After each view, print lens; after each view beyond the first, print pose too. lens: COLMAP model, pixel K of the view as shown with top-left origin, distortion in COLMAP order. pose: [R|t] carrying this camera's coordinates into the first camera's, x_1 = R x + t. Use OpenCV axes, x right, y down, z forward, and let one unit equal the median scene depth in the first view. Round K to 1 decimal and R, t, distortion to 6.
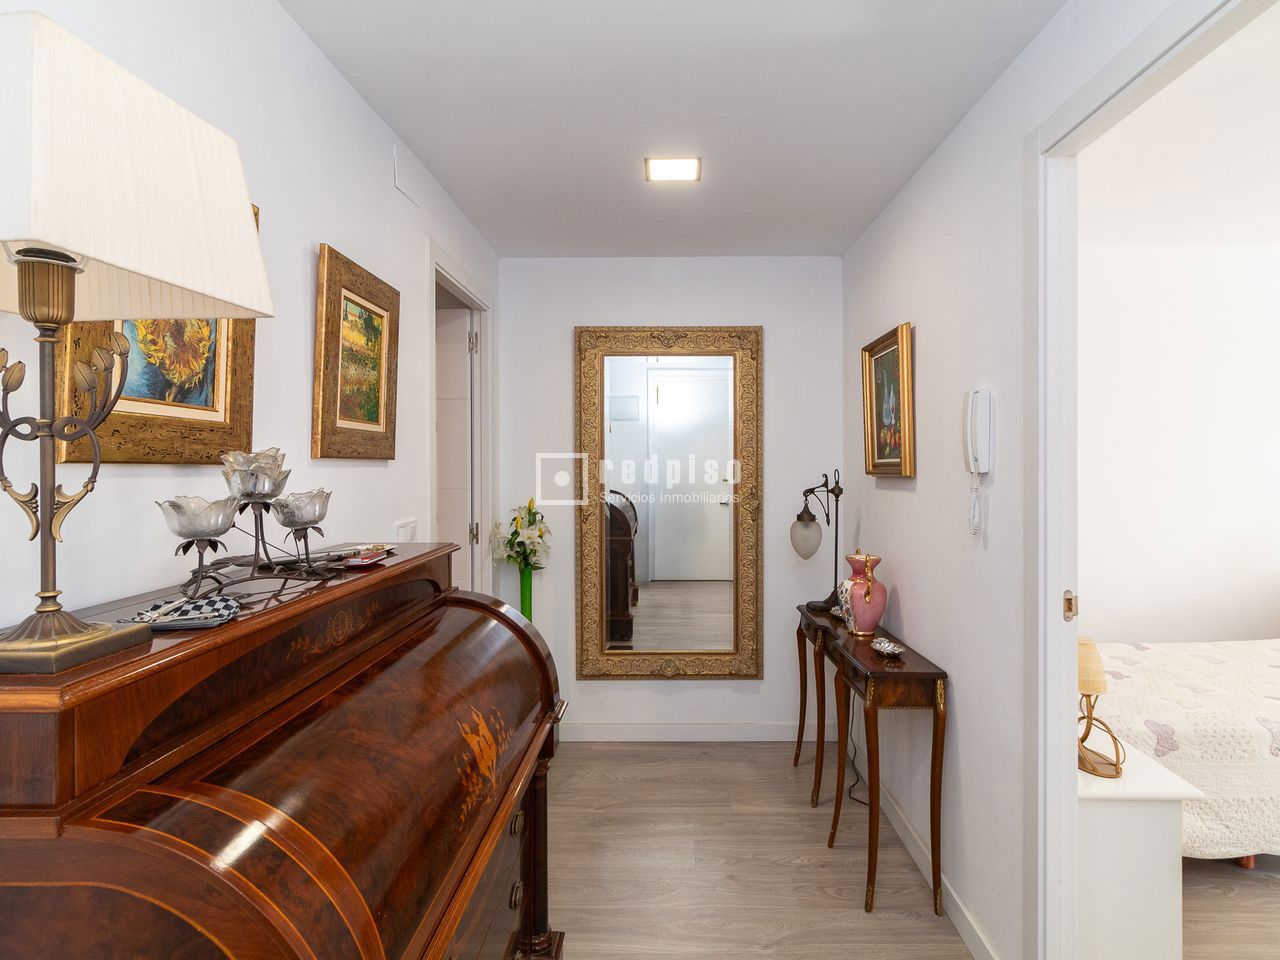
lens RADIAL K [[688.0, 0, 634.5], [0, 688.0, 465.0], [0, 0, 1]] dist [0.001228, 0.000235]
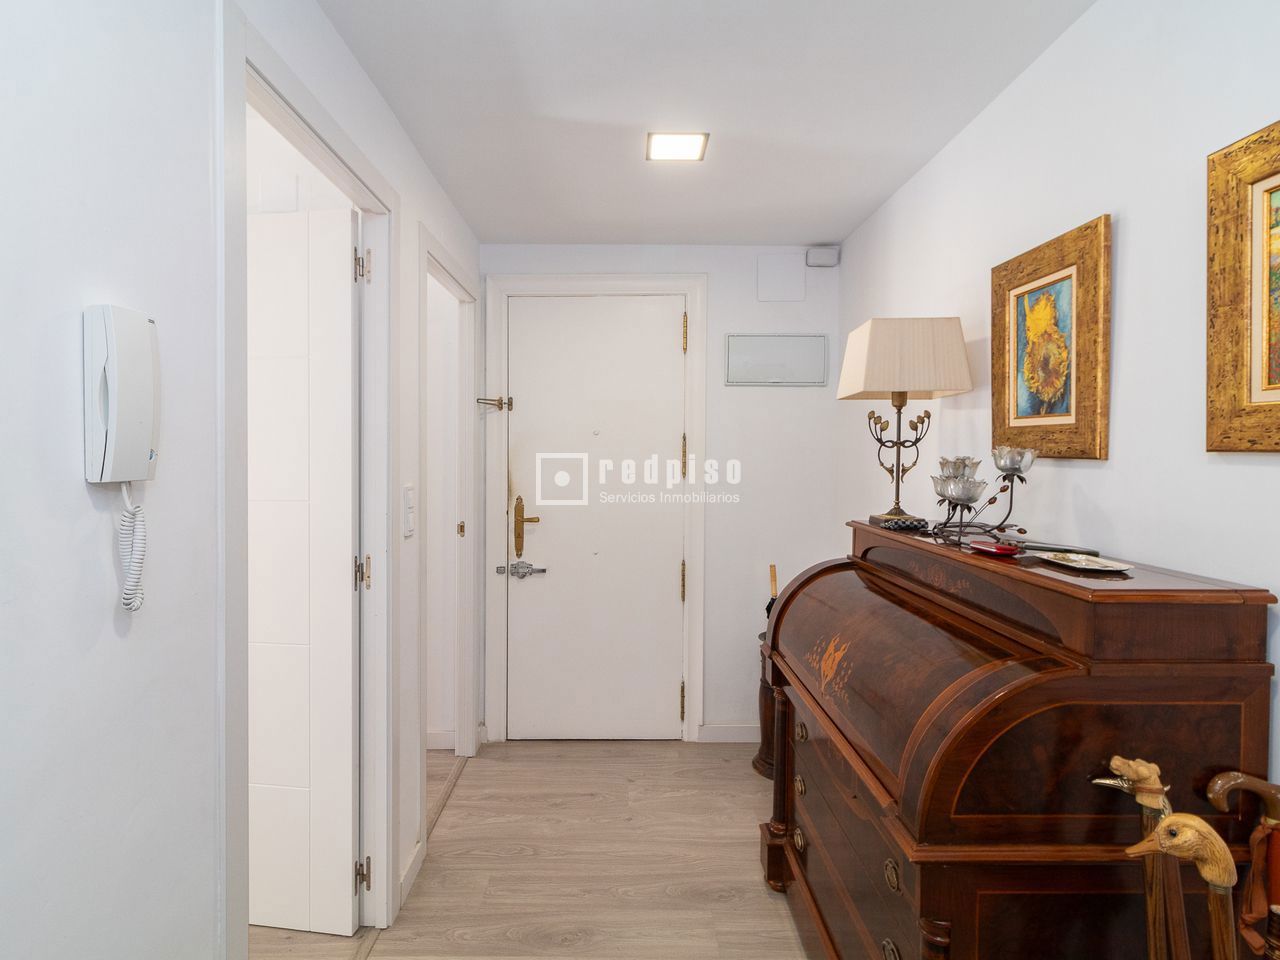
lens RADIAL K [[688.0, 0, 634.5], [0, 688.0, 465.0], [0, 0, 1]] dist [0.001228, 0.000235]
pose [[-0.997143, 0.028162, -0.070098, 0.280044], [0.026757, 0.999423, 0.020899, -0.038086], [0.070646, 0.018963, -0.997321, 2.318924]]
